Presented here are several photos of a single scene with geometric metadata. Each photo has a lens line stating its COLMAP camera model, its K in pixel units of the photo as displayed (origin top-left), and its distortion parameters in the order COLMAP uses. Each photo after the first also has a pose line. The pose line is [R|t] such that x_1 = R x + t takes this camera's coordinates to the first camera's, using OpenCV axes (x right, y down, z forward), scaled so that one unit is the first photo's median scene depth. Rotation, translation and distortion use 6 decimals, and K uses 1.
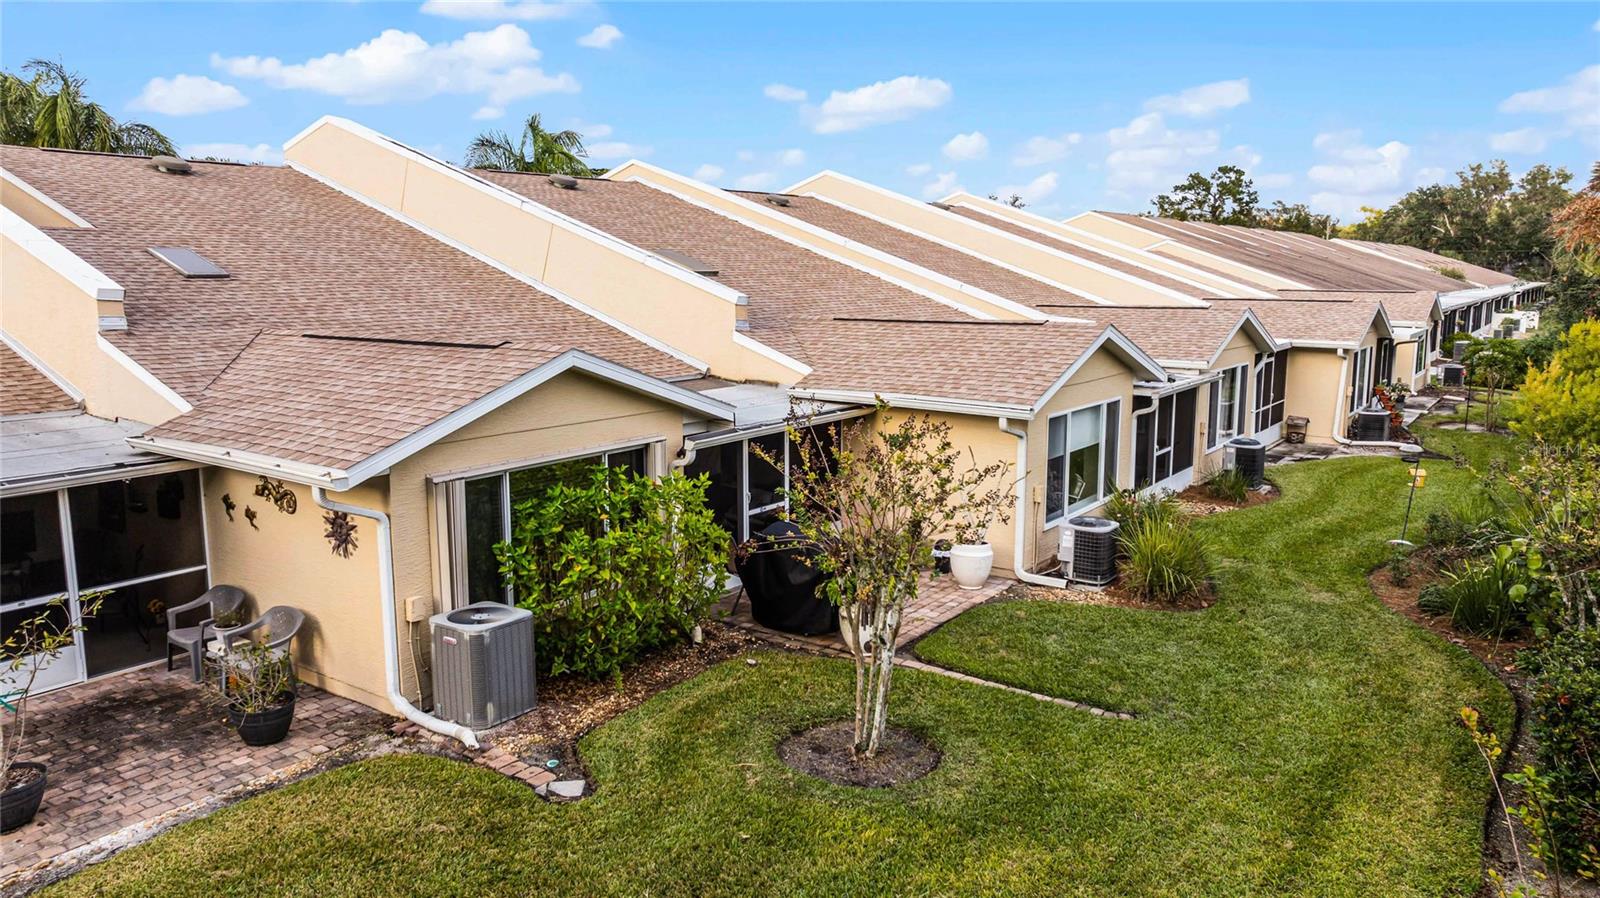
lens RADIAL K [[1107.6, 0, 800.0], [0, 1107.6, 449.0], [0, 0, 1]] dist [-0.003839, -0.002752]
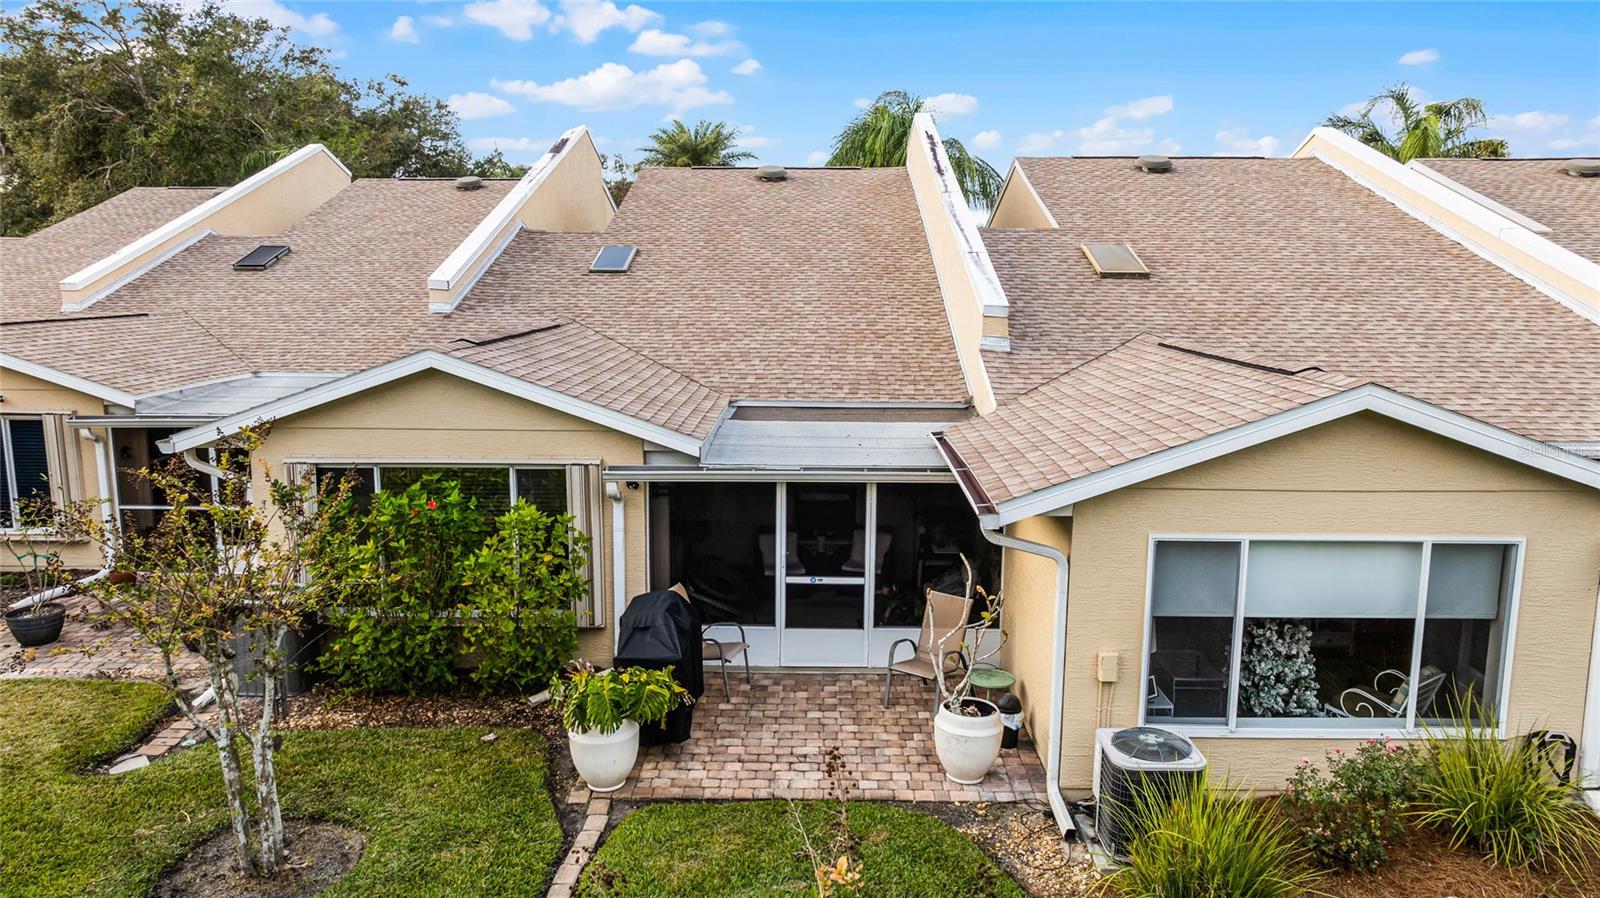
lens RADIAL K [[1107.6, 0, 800.0], [0, 1107.6, 449.0], [0, 0, 1]] dist [-0.003839, -0.002752]
pose [[0.576182, 0.134694, -0.806146, 0.609736], [-0.142495, 0.987776, 0.063195, -0.088762], [0.804804, 0.078460, 0.588332, 0.571829]]
